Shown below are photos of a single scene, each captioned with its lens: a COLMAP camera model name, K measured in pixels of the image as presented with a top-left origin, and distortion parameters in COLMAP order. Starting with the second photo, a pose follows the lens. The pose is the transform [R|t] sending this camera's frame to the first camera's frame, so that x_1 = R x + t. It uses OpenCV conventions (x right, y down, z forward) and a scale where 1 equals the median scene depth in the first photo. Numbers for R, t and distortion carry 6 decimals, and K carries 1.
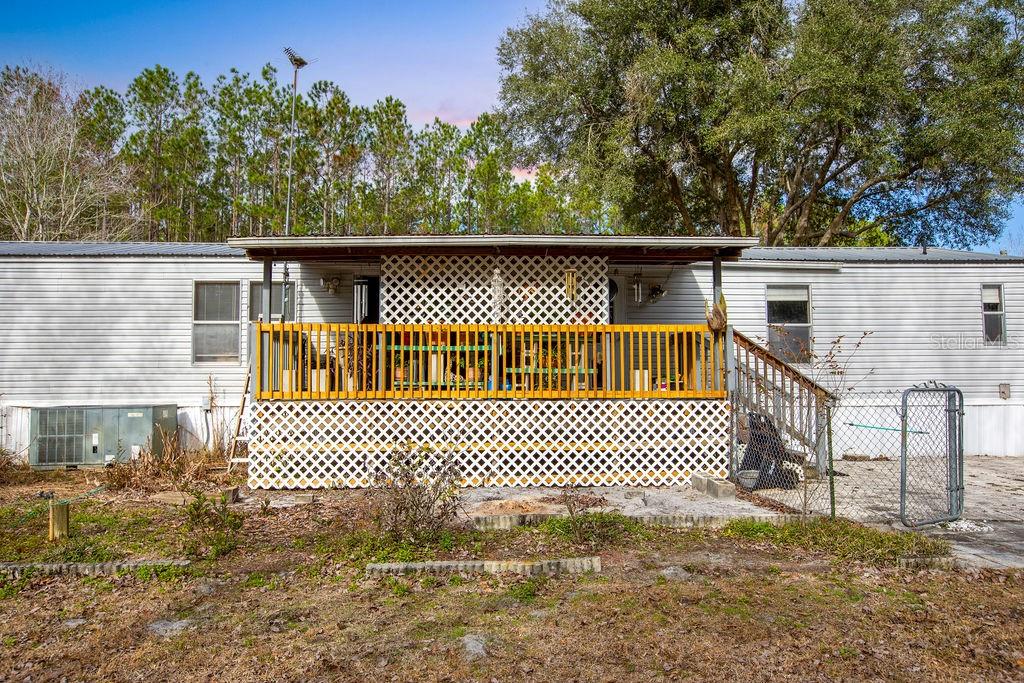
lens RADIAL K [[722.2, 0, 512.0], [0, 722.2, 341.5], [0, 0, 1]] dist [0.059030, 0.001876]
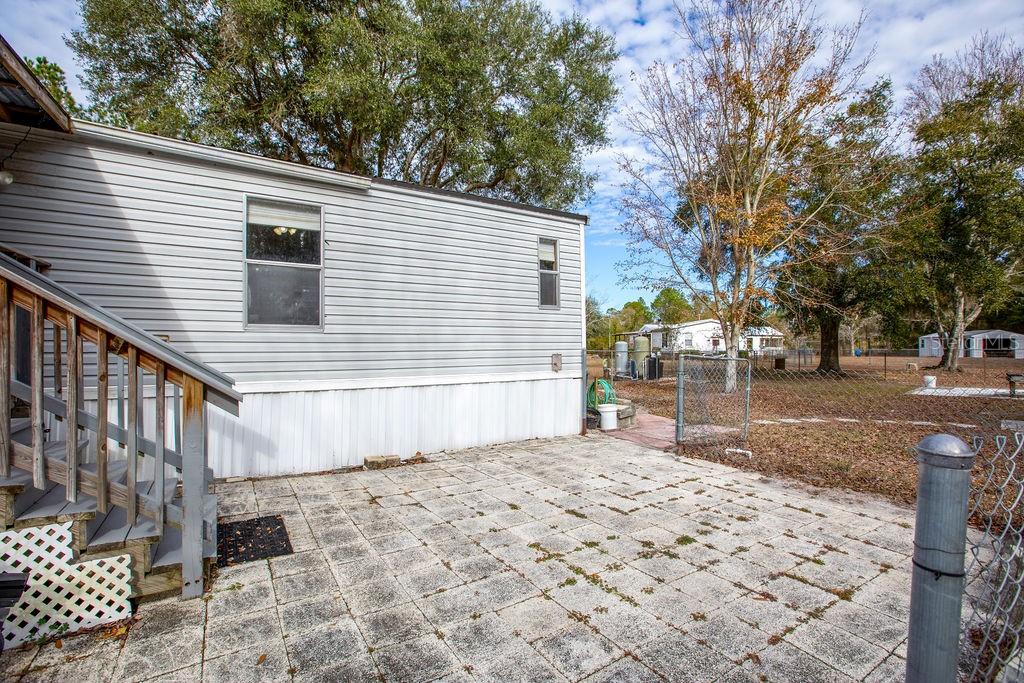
lens RADIAL K [[468.2, 0, 512.0], [0, 468.2, 341.5], [0, 0, 1]] dist [-0.000022, -0.000009]
pose [[0.881683, 0.008041, 0.471774, 0.359982], [-0.025208, 0.999230, 0.030081, 0.026394], [-0.471169, -0.038415, 0.881206, 0.543123]]
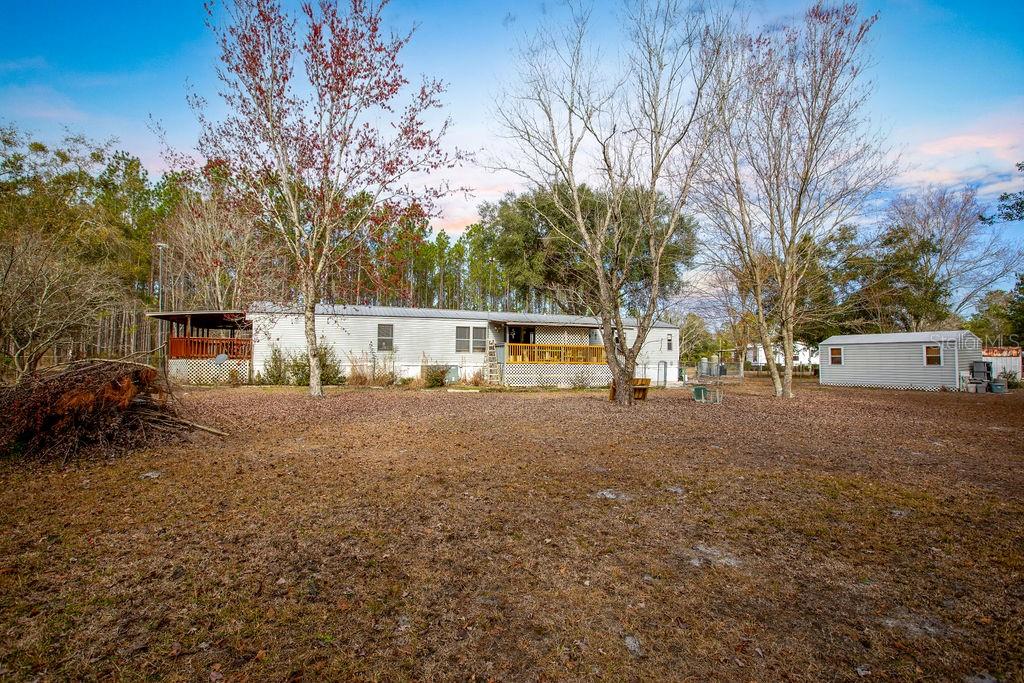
lens RADIAL K [[504.8, 0, 512.0], [0, 504.8, 341.5], [0, 0, 1]] dist [0.000127, -0.000002]
pose [[0.955855, 0.025534, 0.292728, -0.813844], [-0.031472, 0.999383, 0.015591, -0.056168], [-0.292150, -0.024116, 0.956069, -1.138890]]
